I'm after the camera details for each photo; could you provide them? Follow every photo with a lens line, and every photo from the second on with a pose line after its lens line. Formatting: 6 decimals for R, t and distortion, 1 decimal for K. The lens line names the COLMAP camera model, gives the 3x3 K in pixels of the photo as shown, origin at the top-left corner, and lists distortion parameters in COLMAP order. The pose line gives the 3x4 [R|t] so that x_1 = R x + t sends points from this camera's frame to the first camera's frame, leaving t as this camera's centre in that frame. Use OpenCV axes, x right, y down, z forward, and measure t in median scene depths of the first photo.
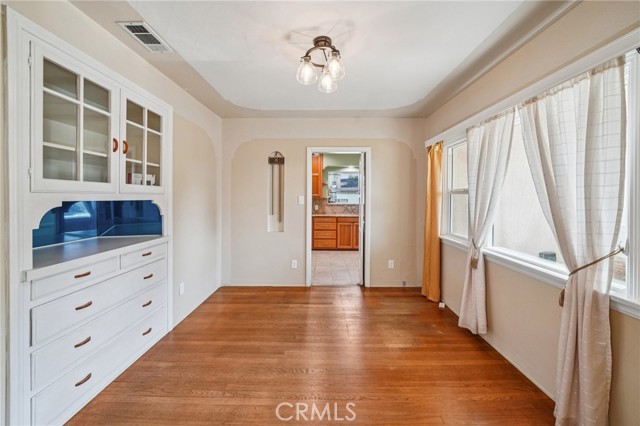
lens RADIAL K [[245.6, 0, 322.0], [0, 245.6, 197.9], [0, 0, 1]] dist [-0.001228, -0.000836]
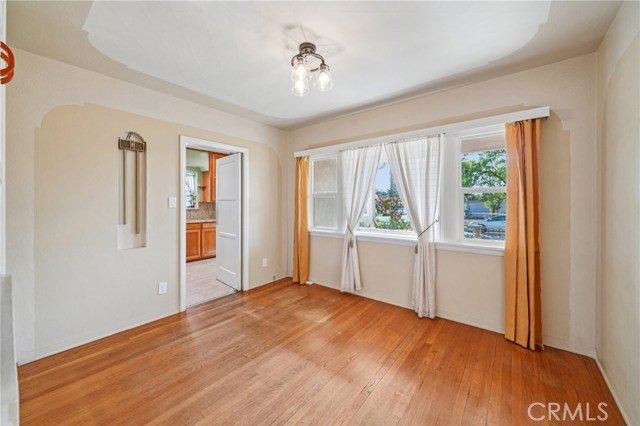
lens RADIAL K [[245.6, 0, 320.4], [0, 245.6, 202.9], [0, 0, 1]] dist [-0.001228, -0.000836]
pose [[0.618838, -0.007250, 0.785485, -0.582697], [0.008304, 0.999962, 0.002687, 0.017818], [-0.785474, 0.004860, 0.618875, 0.228187]]
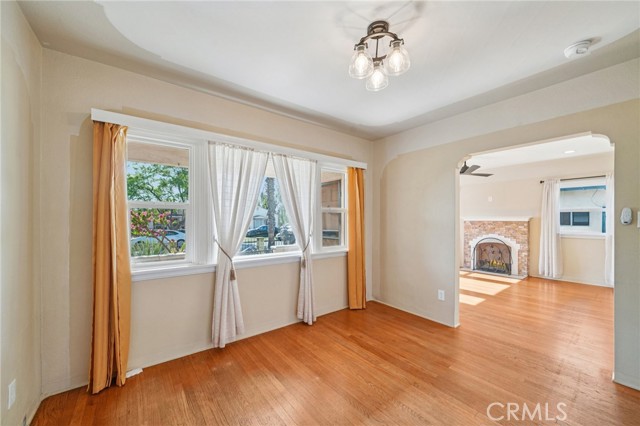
lens RADIAL K [[245.6, 0, 315.6], [0, 245.6, 218.3], [0, 0, 1]] dist [-0.001228, -0.000836]
pose [[-0.605360, -0.008294, 0.795909, -0.408182], [-0.004892, 0.999966, 0.006700, 0.009594], [-0.795937, 0.000162, -0.605380, 1.256684]]
